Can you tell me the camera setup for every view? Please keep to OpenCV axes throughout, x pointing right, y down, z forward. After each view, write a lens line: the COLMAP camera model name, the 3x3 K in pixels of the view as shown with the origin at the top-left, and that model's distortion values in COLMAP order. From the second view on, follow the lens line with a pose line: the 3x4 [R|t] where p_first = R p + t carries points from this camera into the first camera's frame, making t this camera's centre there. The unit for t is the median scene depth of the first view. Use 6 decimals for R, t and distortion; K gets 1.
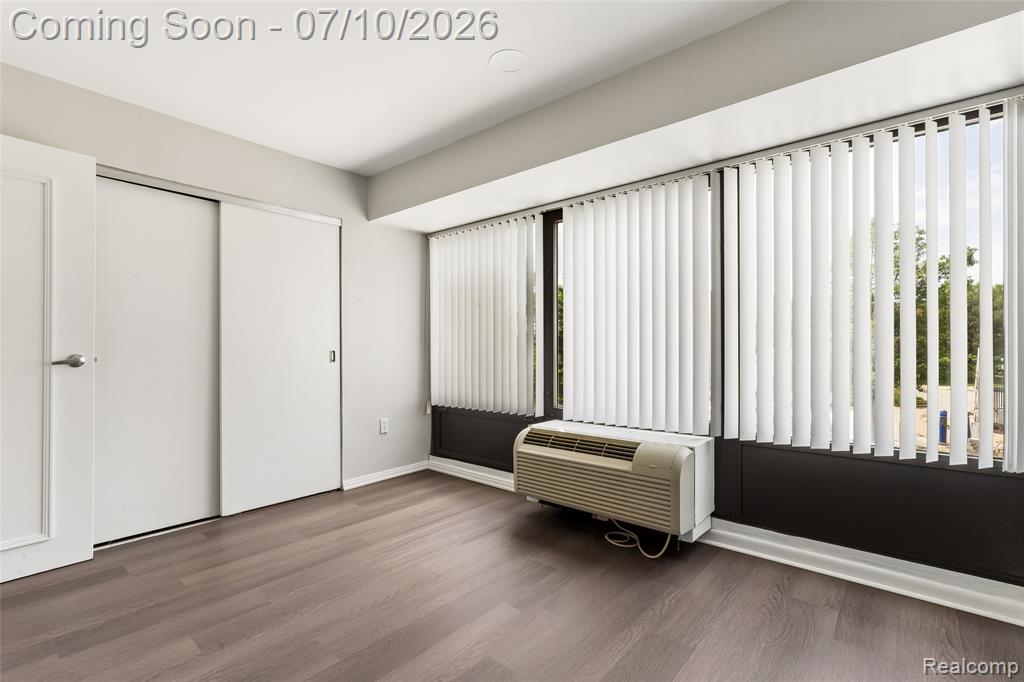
lens RADIAL K [[461.9, 0, 519.2], [0, 461.9, 341.1], [0, 0, 1]] dist [-0.008095, 0.003041]
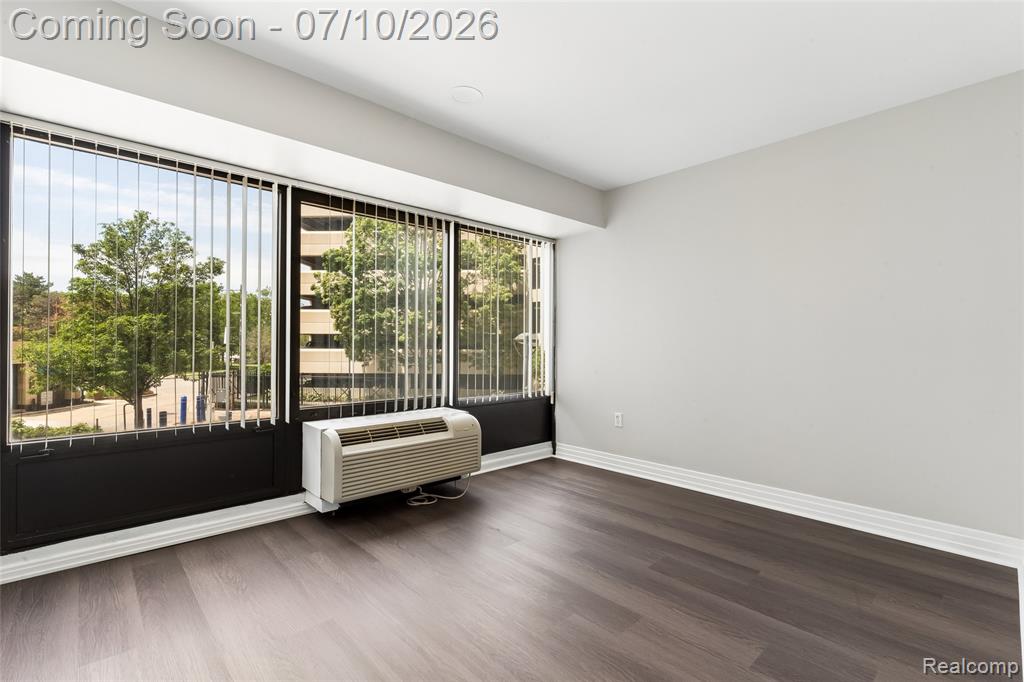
lens RADIAL K [[461.9, 0, 511.9], [0, 461.9, 334.2], [0, 0, 1]] dist [-0.008095, 0.003041]
pose [[0.101185, 0.029224, 0.994438, -0.945581], [-0.029101, 0.999228, -0.026404, 0.019333], [-0.994442, -0.026268, 0.101957, 0.636979]]
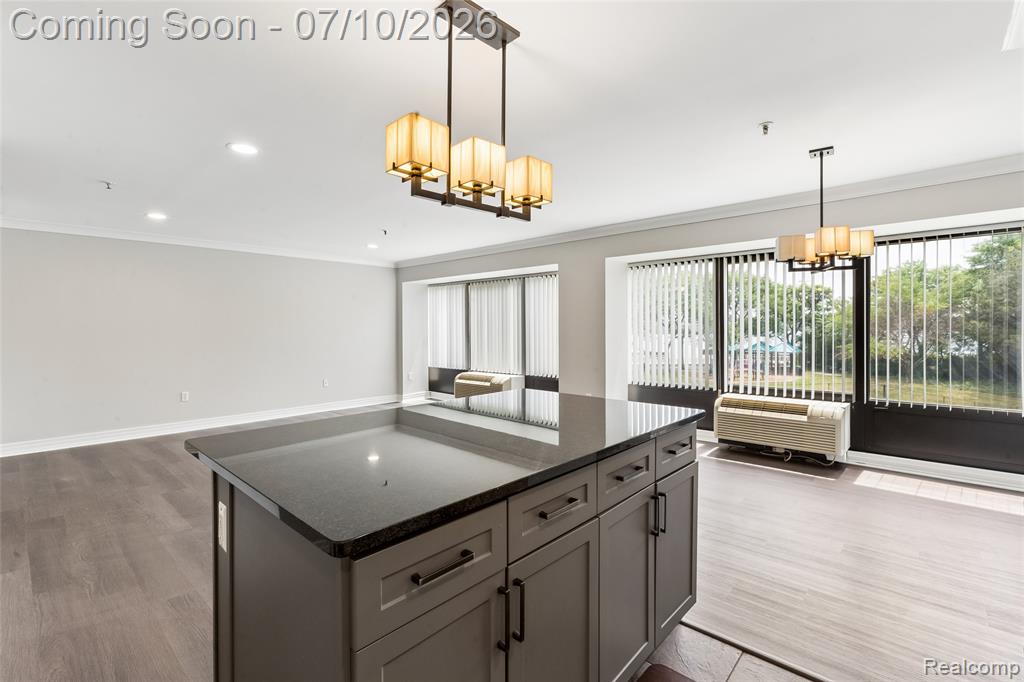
lens RADIAL K [[461.9, 0, 511.5], [0, 461.9, 332.5], [0, 0, 1]] dist [-0.008095, 0.003041]
pose [[0.999201, 0.010554, -0.038538, -0.724018], [-0.009790, 0.999752, 0.019981, -0.062891], [0.038740, -0.019588, 0.999057, -0.684968]]
